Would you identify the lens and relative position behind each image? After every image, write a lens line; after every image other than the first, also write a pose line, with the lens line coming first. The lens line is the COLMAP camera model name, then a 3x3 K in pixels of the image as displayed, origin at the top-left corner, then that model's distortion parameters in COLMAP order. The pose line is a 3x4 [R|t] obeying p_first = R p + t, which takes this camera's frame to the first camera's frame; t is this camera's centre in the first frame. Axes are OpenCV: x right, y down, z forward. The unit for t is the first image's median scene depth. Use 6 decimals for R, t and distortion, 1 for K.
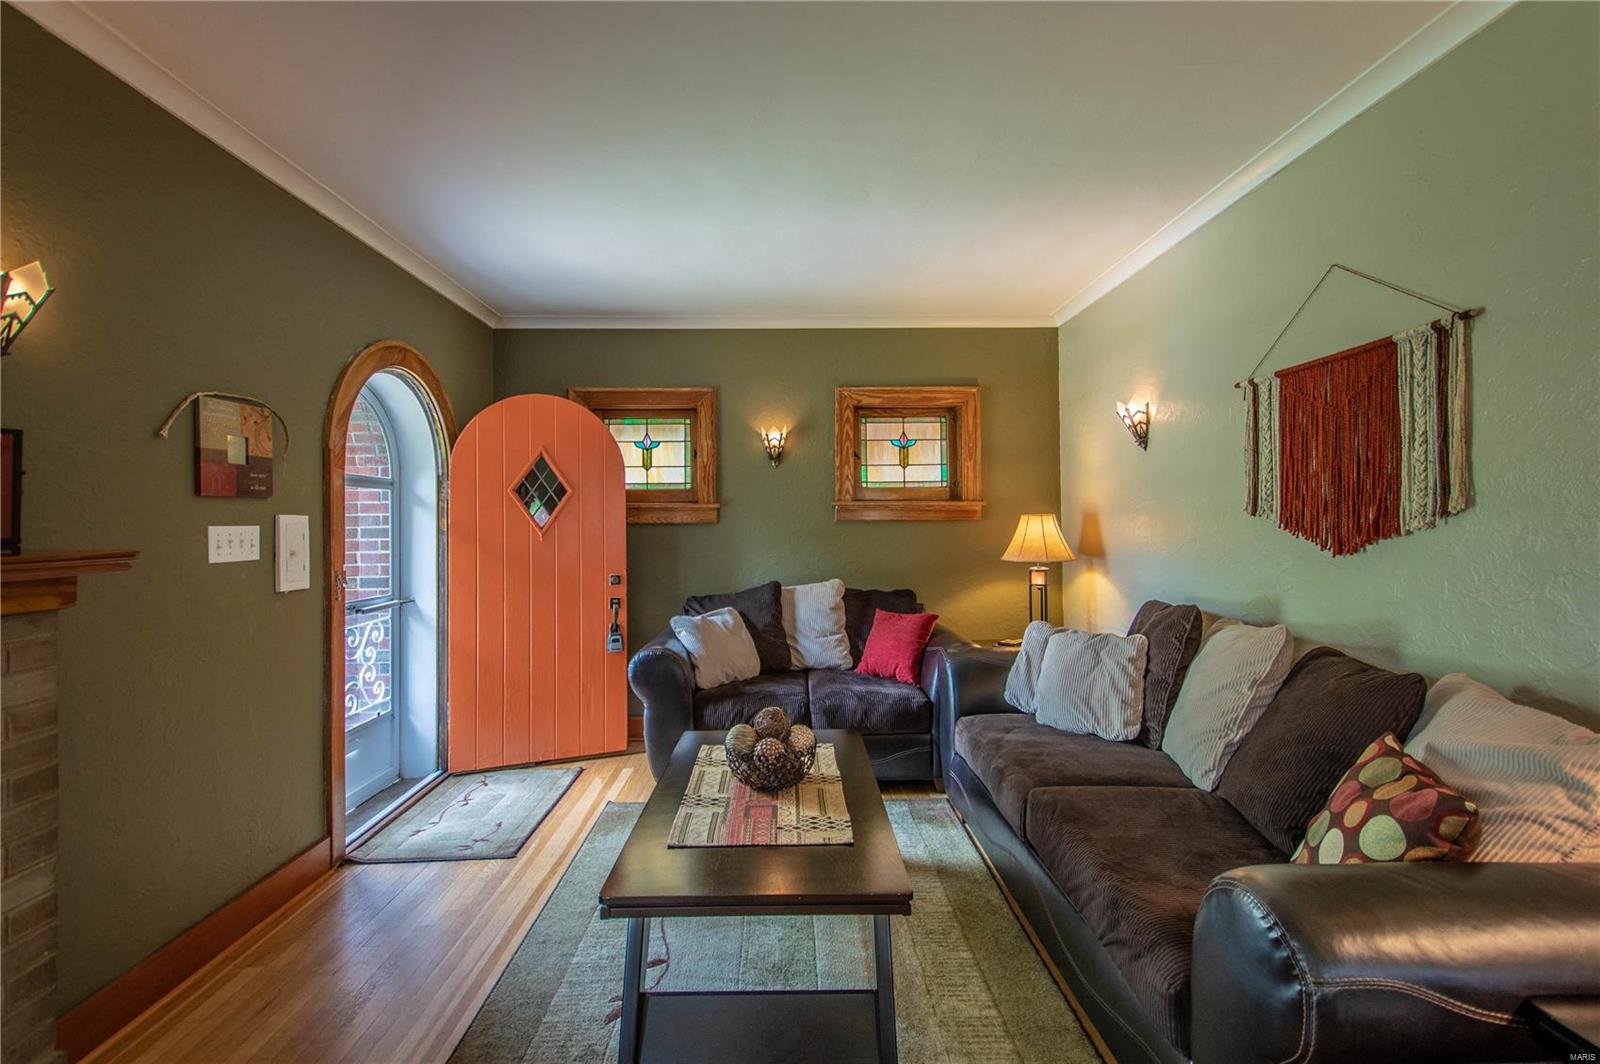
lens RADIAL K [[703.4, 0, 797.6], [0, 703.4, 515.0], [0, 0, 1]] dist [0.016937, -0.005387]
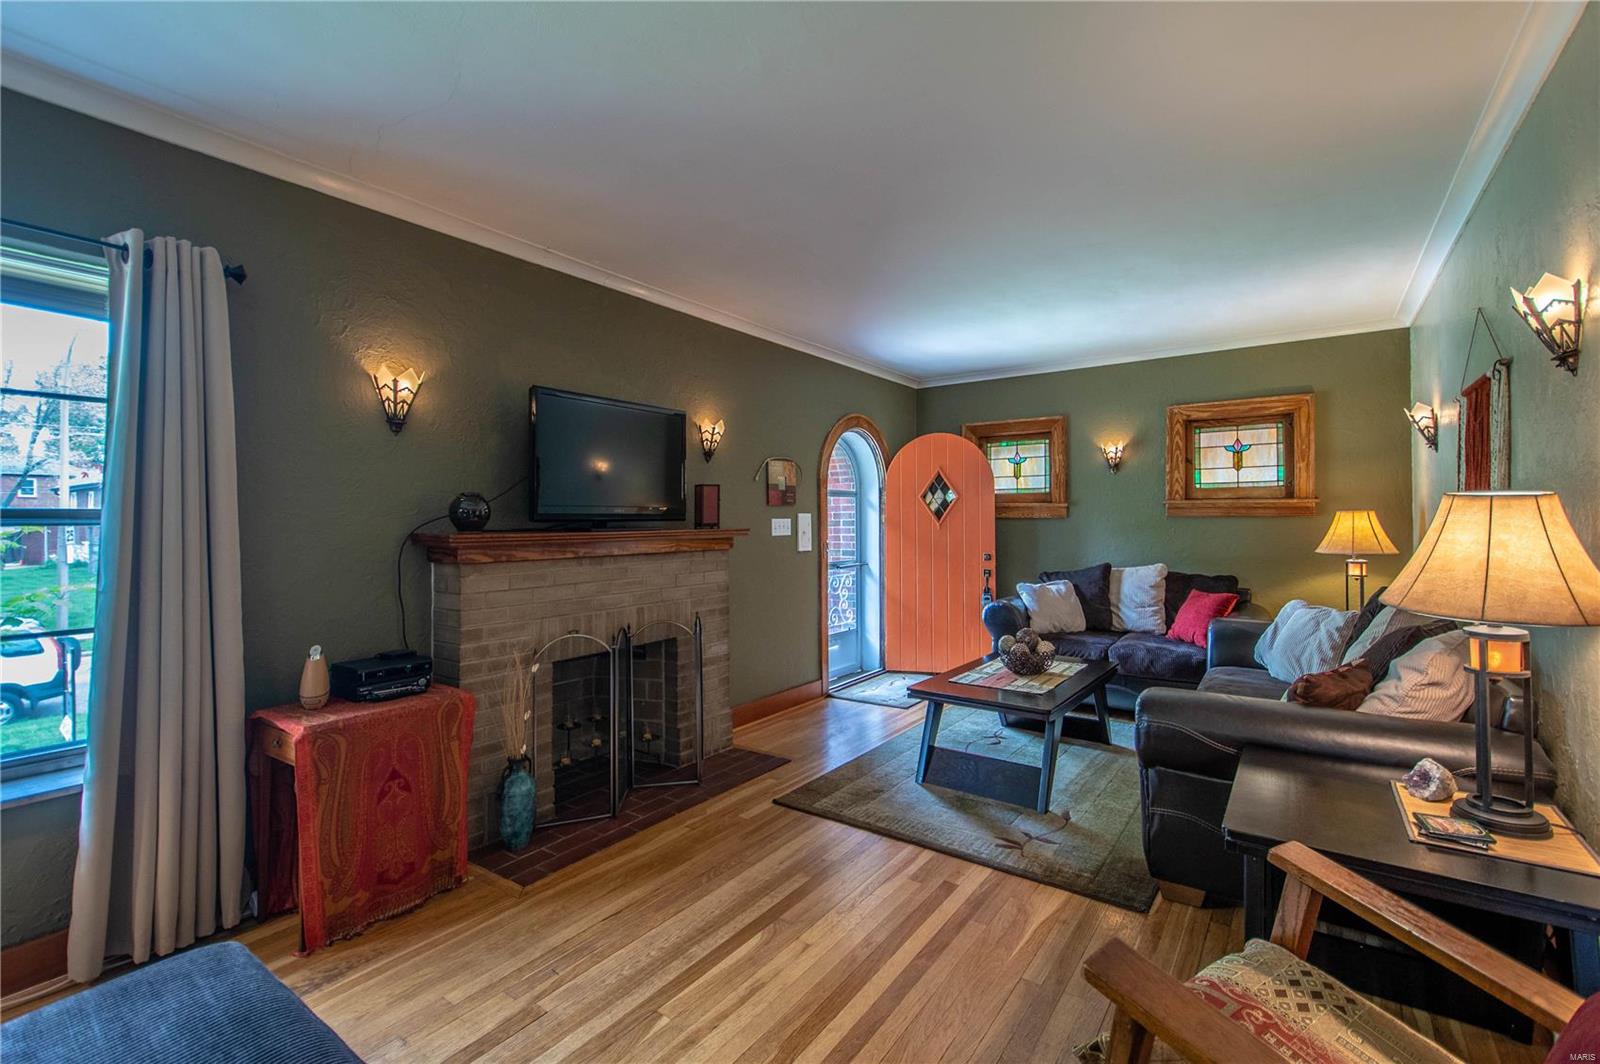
lens RADIAL K [[703.4, 0, 814.0], [0, 703.4, 519.3], [0, 0, 1]] dist [0.016937, -0.005387]
pose [[0.801660, 0.004212, -0.597766, 0.352258], [0.004436, 0.999906, 0.012995, -0.006352], [0.597764, -0.013069, 0.801566, -0.407667]]
